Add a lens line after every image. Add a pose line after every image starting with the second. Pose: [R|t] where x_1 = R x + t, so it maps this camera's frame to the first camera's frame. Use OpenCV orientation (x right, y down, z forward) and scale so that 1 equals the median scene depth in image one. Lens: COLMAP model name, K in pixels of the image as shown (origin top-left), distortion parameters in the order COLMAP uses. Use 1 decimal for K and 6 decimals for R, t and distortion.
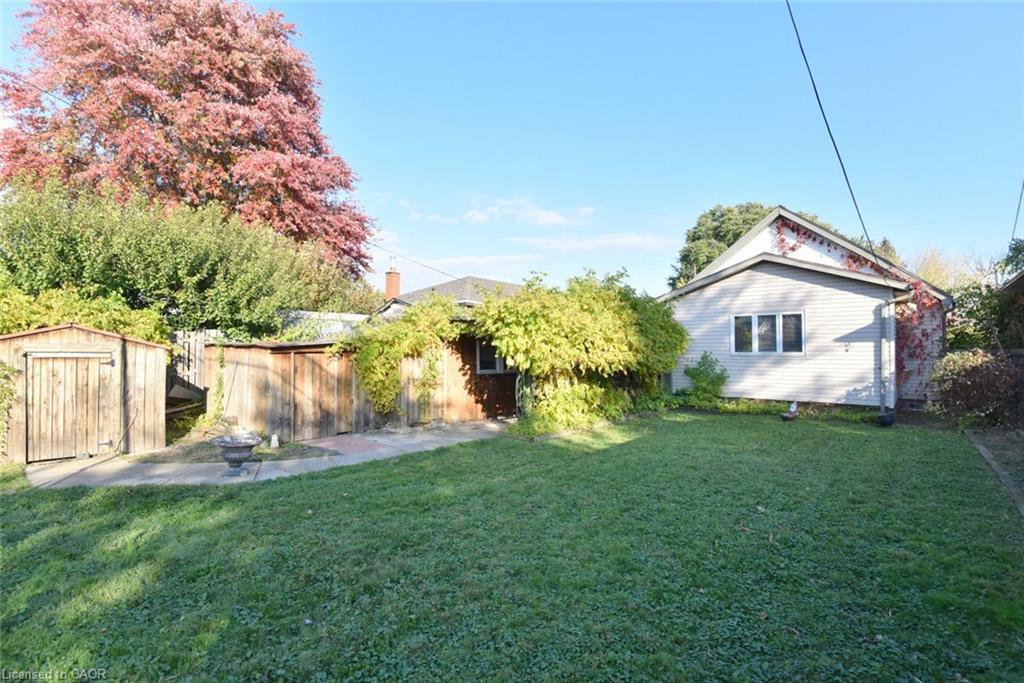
lens RADIAL K [[480.3, 0, 510.6], [0, 480.3, 341.6], [0, 0, 1]] dist [-0.025240, -0.008022]
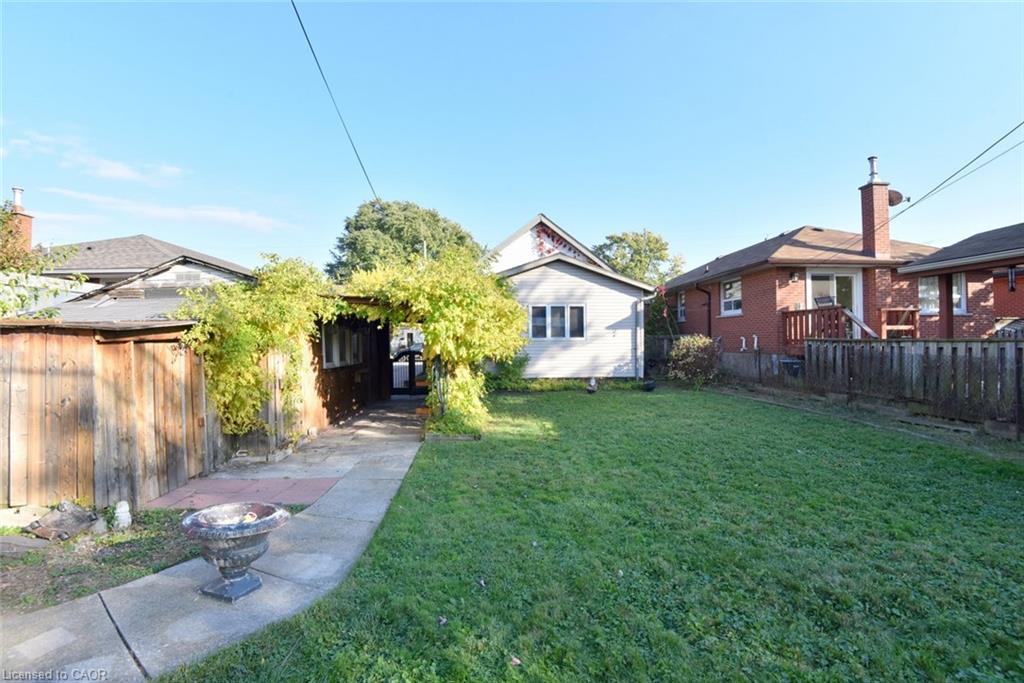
lens RADIAL K [[480.3, 0, 515.0], [0, 480.3, 344.3], [0, 0, 1]] dist [-0.025240, -0.008022]
pose [[0.697794, -0.015489, 0.716131, -0.399639], [-0.003558, 0.999679, 0.025089, 0.008759], [-0.716290, -0.020055, 0.697514, 0.255624]]
